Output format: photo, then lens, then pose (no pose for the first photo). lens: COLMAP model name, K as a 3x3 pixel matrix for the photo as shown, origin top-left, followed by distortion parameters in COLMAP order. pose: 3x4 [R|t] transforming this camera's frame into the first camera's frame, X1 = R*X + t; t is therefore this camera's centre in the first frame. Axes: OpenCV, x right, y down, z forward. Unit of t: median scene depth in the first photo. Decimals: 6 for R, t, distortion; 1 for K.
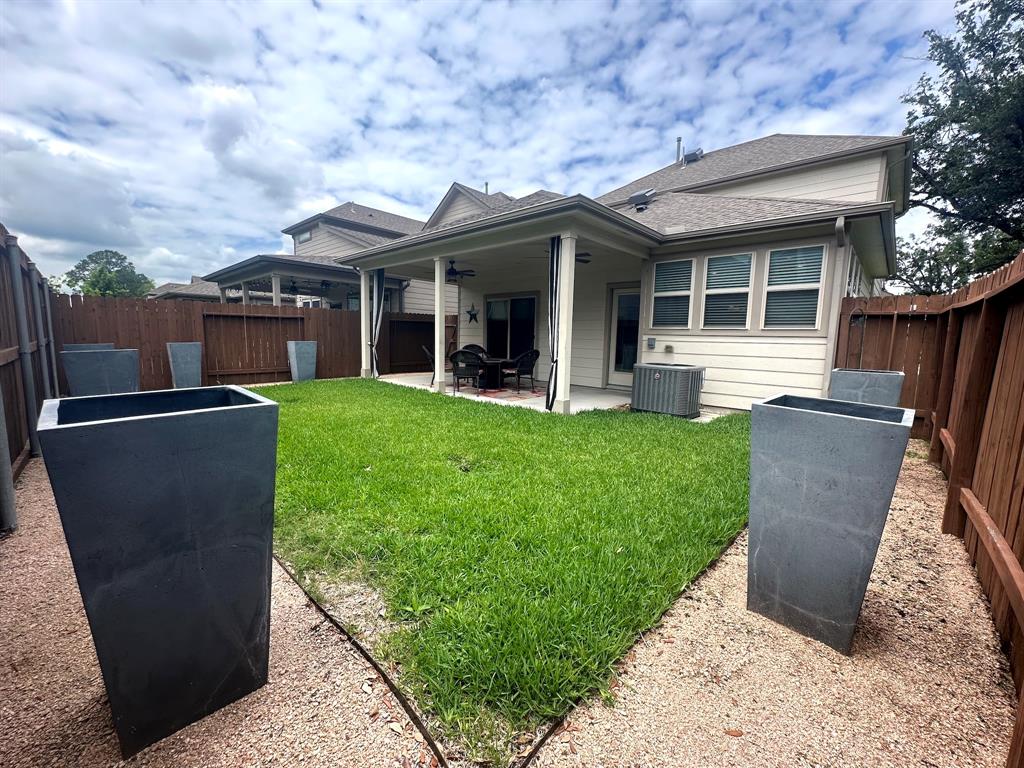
lens RADIAL K [[412.8, 0, 512.0], [0, 412.8, 384.0], [0, 0, 1]] dist [-0.000284, -0.000030]
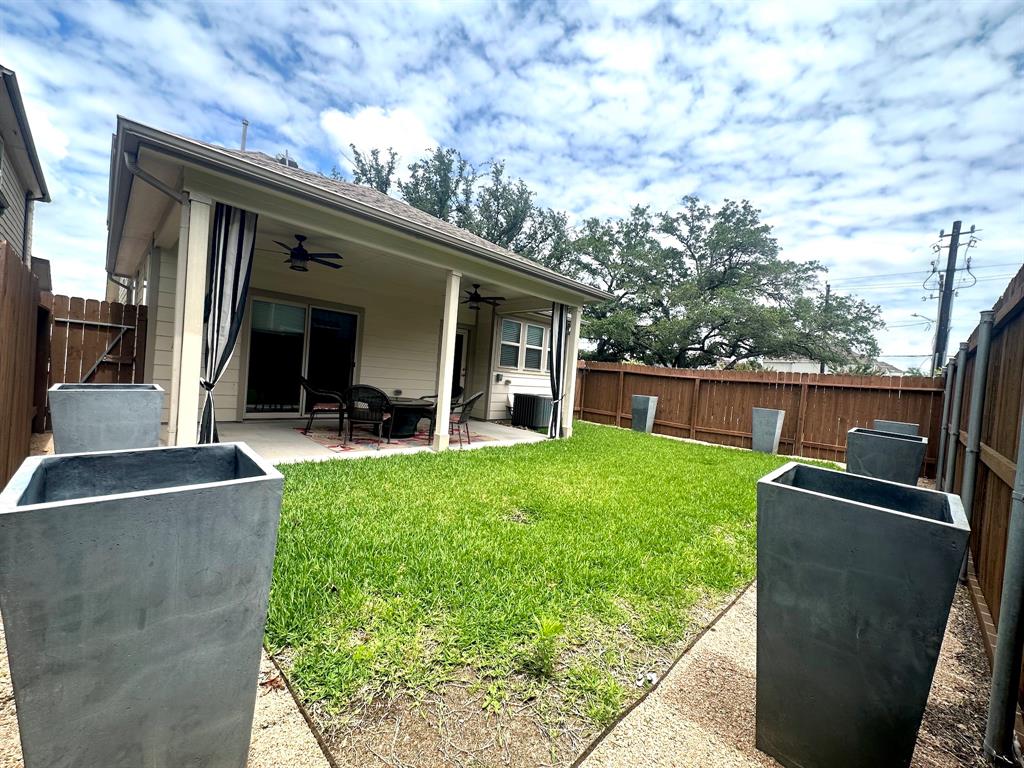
lens RADIAL K [[412.8, 0, 512.0], [0, 412.8, 384.0], [0, 0, 1]] dist [-0.000284, -0.000030]
pose [[0.049830, -0.038601, 0.998011, -0.875274], [0.046667, 0.998251, 0.036281, -0.114972], [-0.997667, 0.044766, 0.051544, 0.819156]]
